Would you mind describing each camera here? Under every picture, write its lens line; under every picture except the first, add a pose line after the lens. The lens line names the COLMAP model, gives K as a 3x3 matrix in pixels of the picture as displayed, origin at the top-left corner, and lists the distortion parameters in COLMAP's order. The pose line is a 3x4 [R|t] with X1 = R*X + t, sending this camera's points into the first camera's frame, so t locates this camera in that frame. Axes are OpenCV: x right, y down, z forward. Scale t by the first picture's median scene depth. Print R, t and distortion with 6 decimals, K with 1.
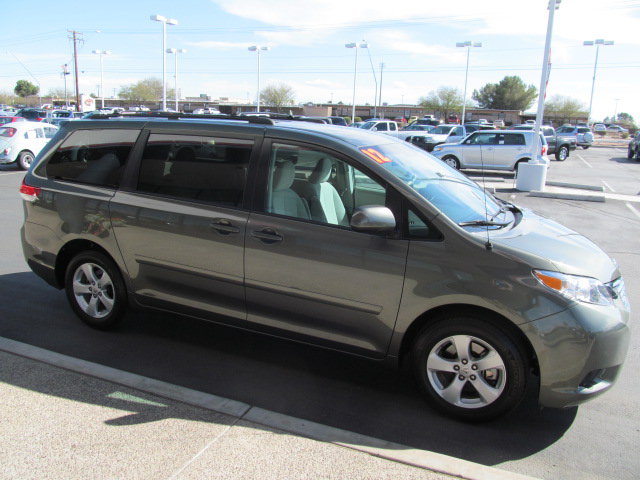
lens RADIAL K [[513.1, 0, 321.4], [0, 513.1, 240.6], [0, 0, 1]] dist [-0.036351, -0.011310]
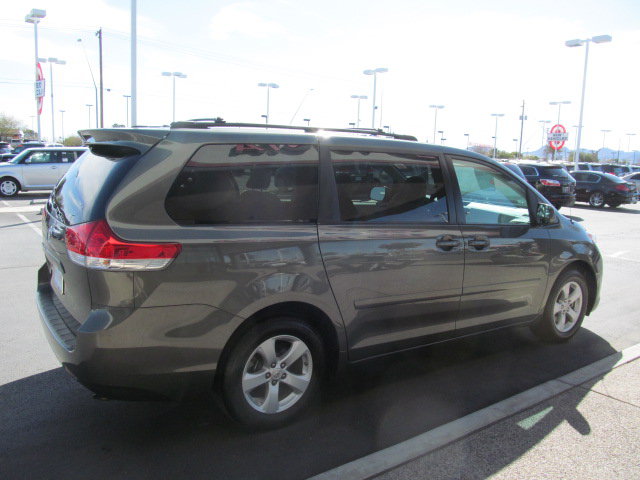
lens RADIAL K [[513.1, 0, 320.9], [0, 513.1, 238.8], [0, 0, 1]] dist [-0.036351, -0.011310]
pose [[0.539585, -0.146375, 0.829109, -1.273249], [0.175430, 0.982703, 0.059321, -0.152475], [-0.823451, 0.113442, 0.555931, 0.707925]]
